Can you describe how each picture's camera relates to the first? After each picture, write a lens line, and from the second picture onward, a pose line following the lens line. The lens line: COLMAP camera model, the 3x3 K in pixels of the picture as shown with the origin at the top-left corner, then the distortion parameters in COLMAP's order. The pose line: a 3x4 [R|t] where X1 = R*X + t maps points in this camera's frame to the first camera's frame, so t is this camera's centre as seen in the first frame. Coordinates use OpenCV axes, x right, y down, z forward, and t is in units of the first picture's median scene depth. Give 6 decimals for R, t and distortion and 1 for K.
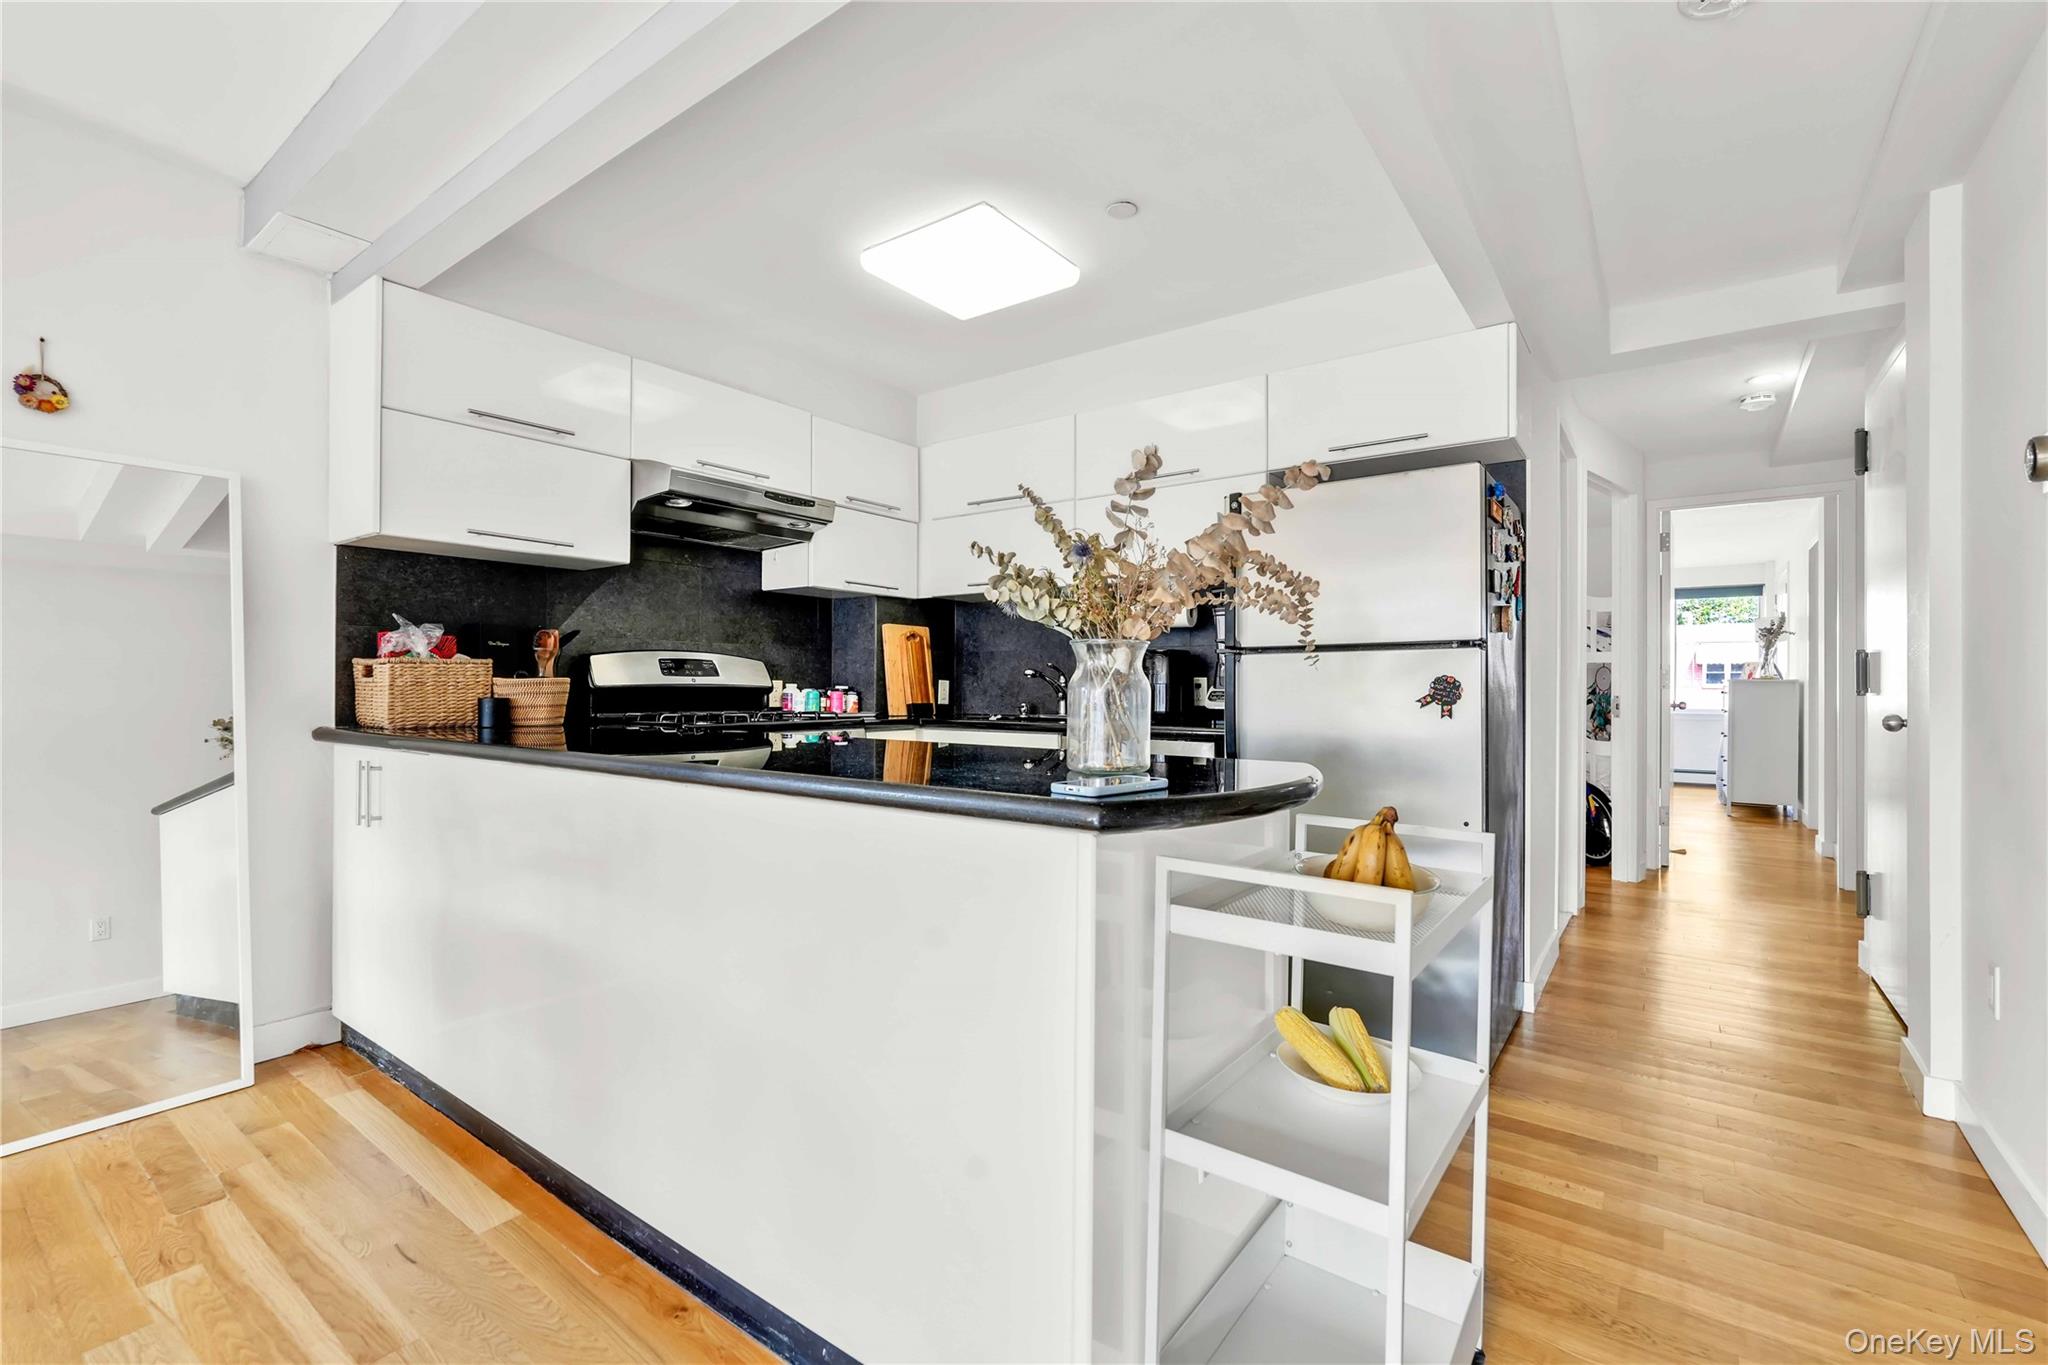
lens RADIAL K [[924.6, 0, 1024.0], [0, 924.6, 682.5], [0, 0, 1]] dist [-0.011793, 0.001941]
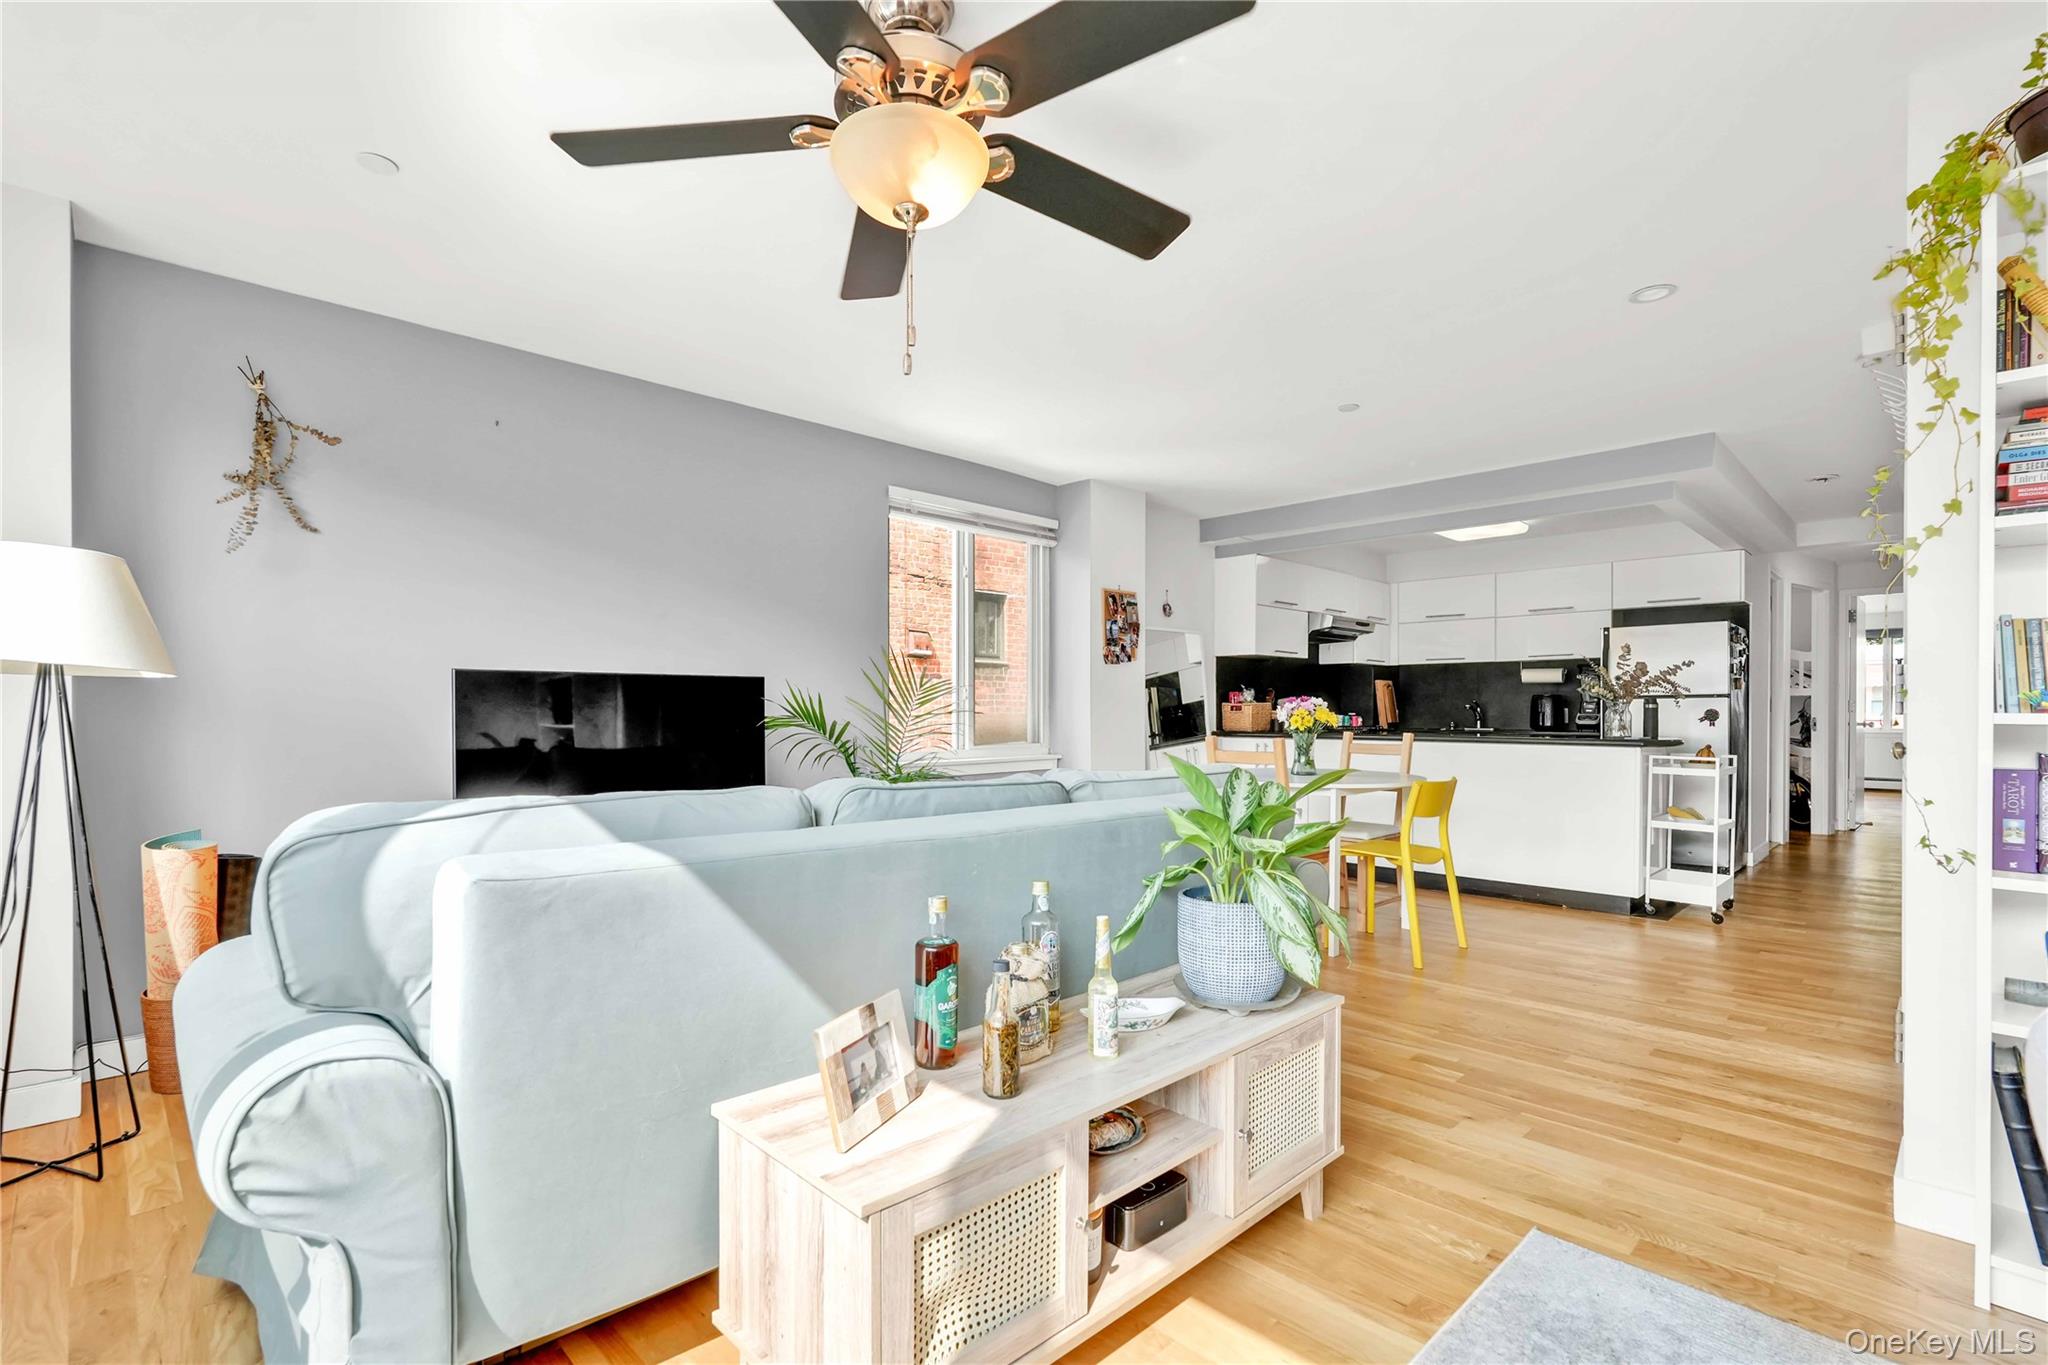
lens RADIAL K [[951.7, 0, 1027.0], [0, 951.7, 721.0], [0, 0, 1]] dist [-0.001020, 0.000268]
pose [[0.988725, -0.001475, -0.149733, -0.716281], [0.004039, 0.999850, 0.016822, -0.018976], [0.149686, -0.017237, 0.988583, -1.313899]]
